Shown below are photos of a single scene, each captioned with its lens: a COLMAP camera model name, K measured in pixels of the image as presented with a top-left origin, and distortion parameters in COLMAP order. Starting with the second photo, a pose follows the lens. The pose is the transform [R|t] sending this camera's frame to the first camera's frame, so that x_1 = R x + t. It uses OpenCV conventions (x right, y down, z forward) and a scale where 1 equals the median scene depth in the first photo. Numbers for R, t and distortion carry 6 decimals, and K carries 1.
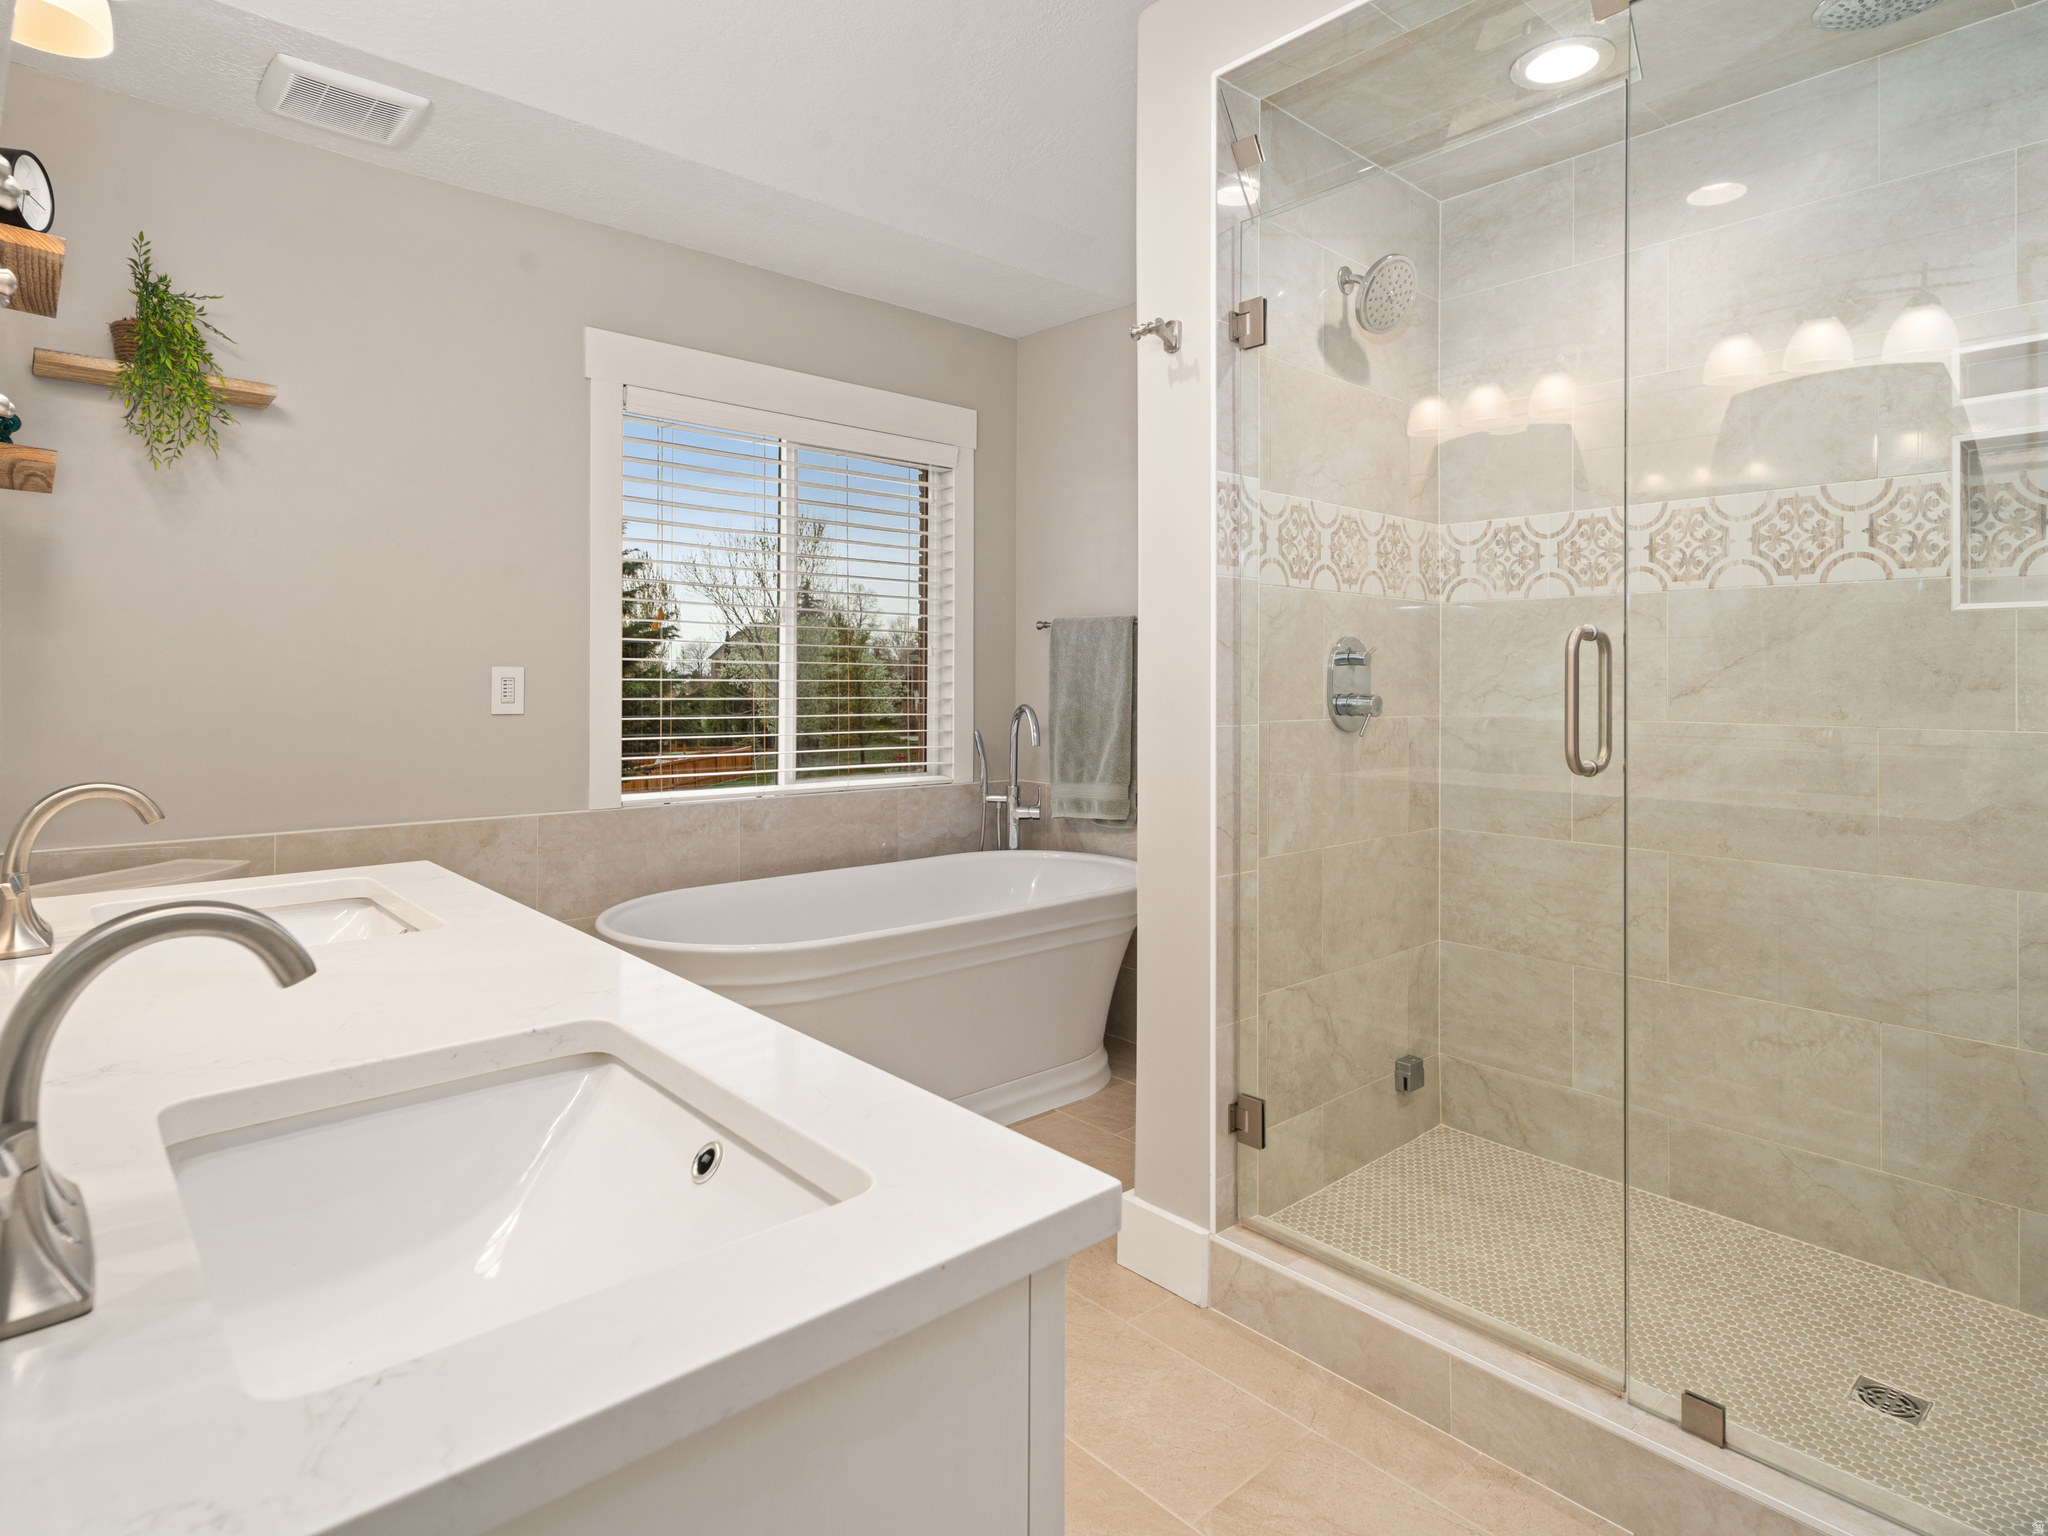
lens RADIAL K [[1021.3, 0, 1020.9], [0, 1021.3, 683.2], [0, 0, 1]] dist [0.000280, 0.000076]
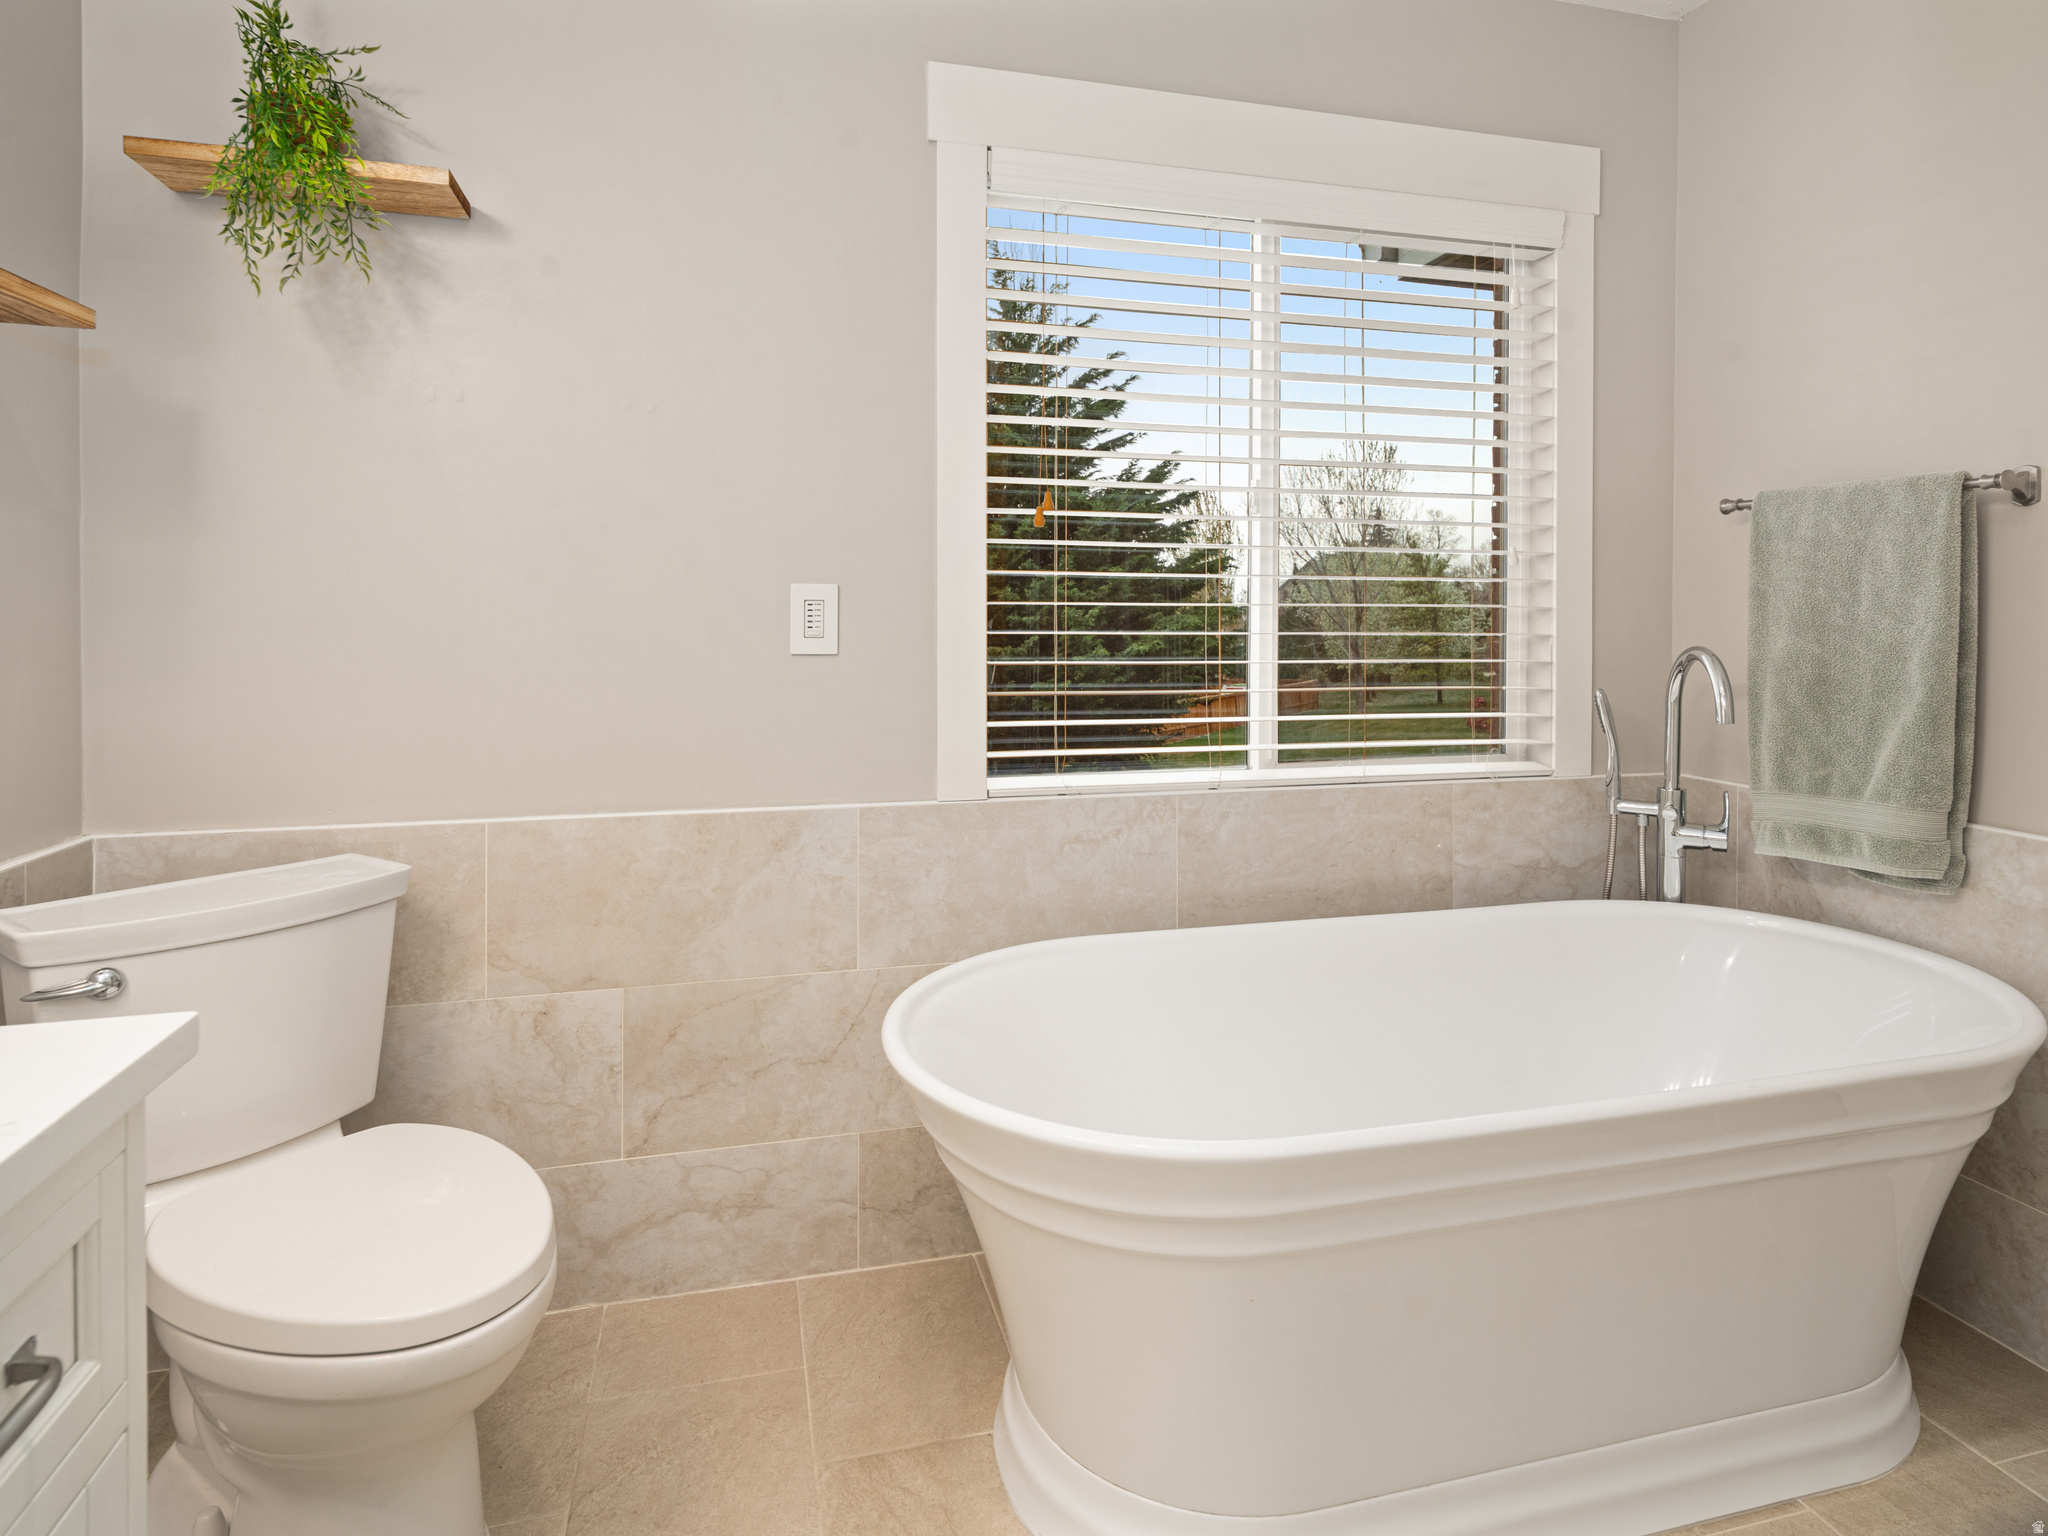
lens RADIAL K [[1064.1, 0, 1019.3], [0, 1064.1, 627.3], [0, 0, 1]] dist [0.006532, 0.000385]
pose [[0.863122, 0.003340, -0.504985, -0.022417], [0.001519, 0.999956, 0.009210, 0.004139], [0.504993, -0.008717, 0.863079, 0.313791]]
